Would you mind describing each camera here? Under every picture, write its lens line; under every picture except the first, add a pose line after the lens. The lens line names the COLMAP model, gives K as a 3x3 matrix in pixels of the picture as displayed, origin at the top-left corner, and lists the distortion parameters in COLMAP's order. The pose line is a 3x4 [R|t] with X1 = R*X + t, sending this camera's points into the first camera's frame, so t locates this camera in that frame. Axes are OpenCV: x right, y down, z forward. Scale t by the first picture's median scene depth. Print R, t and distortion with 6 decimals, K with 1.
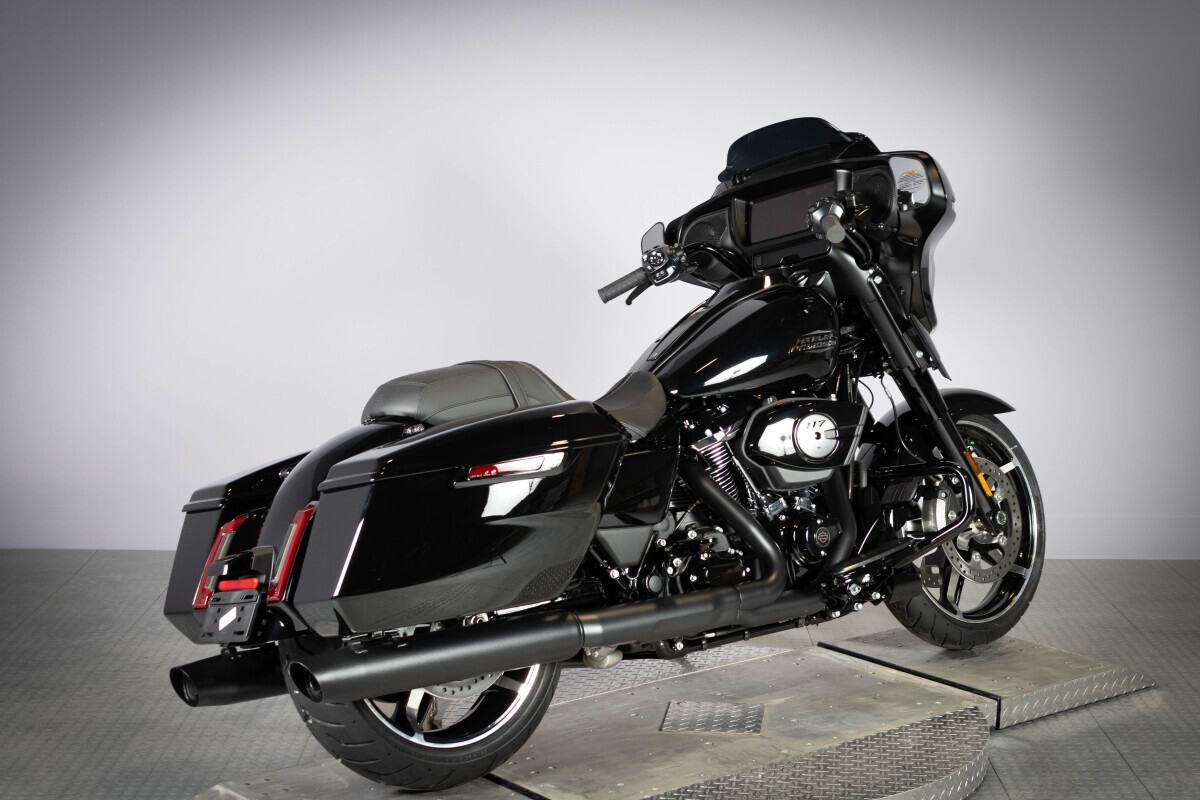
lens RADIAL K [[1911.5, 0, 603.5], [0, 1911.5, 328.1], [0, 0, 1]] dist [-0.027814, 0.023710]
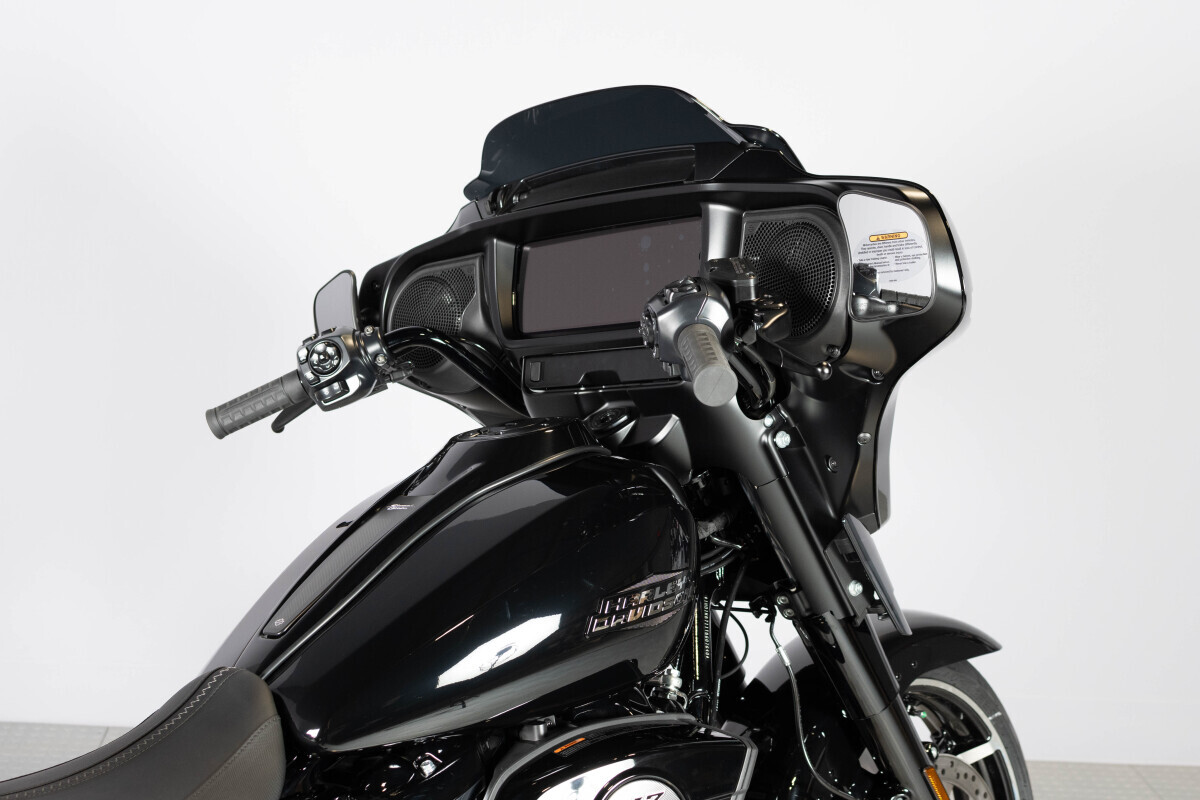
lens RADIAL K [[1888.3, 0, 600.0], [0, 1888.3, 400.0], [0, 0, 1]] dist [0.030533, 0.165359]
pose [[0.993731, 0.040120, 0.104347, 0.048678], [-0.047764, 0.996274, 0.071814, -0.065154], [-0.101077, -0.076348, 0.991945, 0.530471]]
